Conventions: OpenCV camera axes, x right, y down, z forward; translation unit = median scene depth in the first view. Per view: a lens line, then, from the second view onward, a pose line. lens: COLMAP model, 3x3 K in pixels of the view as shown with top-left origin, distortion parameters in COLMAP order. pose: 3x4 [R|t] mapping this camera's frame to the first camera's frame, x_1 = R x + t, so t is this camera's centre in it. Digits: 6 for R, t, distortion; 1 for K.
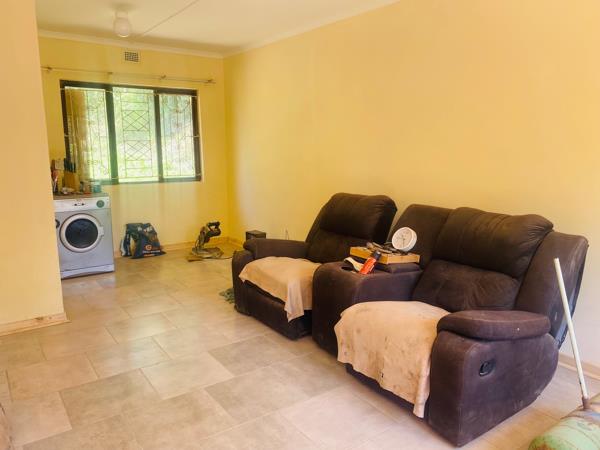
lens RADIAL K [[456.5, 0, 302.7], [0, 456.5, 223.0], [0, 0, 1]] dist [0.011819, -0.025851]
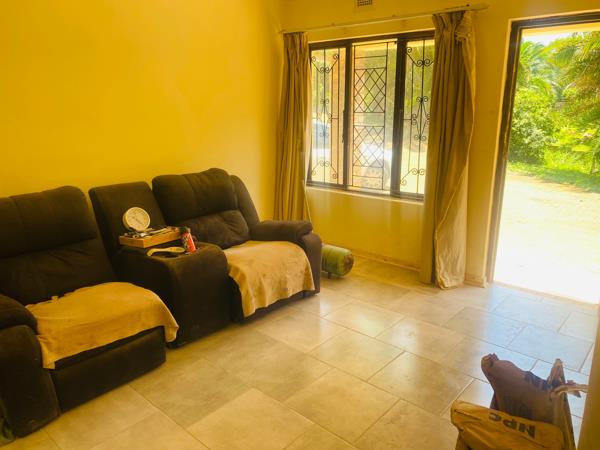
lens RADIAL K [[456.5, 0, 301.2], [0, 456.5, 225.0], [0, 0, 1]] dist [0.011819, -0.025851]
pose [[-0.235101, -0.253272, 0.938393, -0.915965], [0.159963, 0.942207, 0.294378, -0.215844], [-0.958718, 0.219317, -0.180999, 0.972944]]
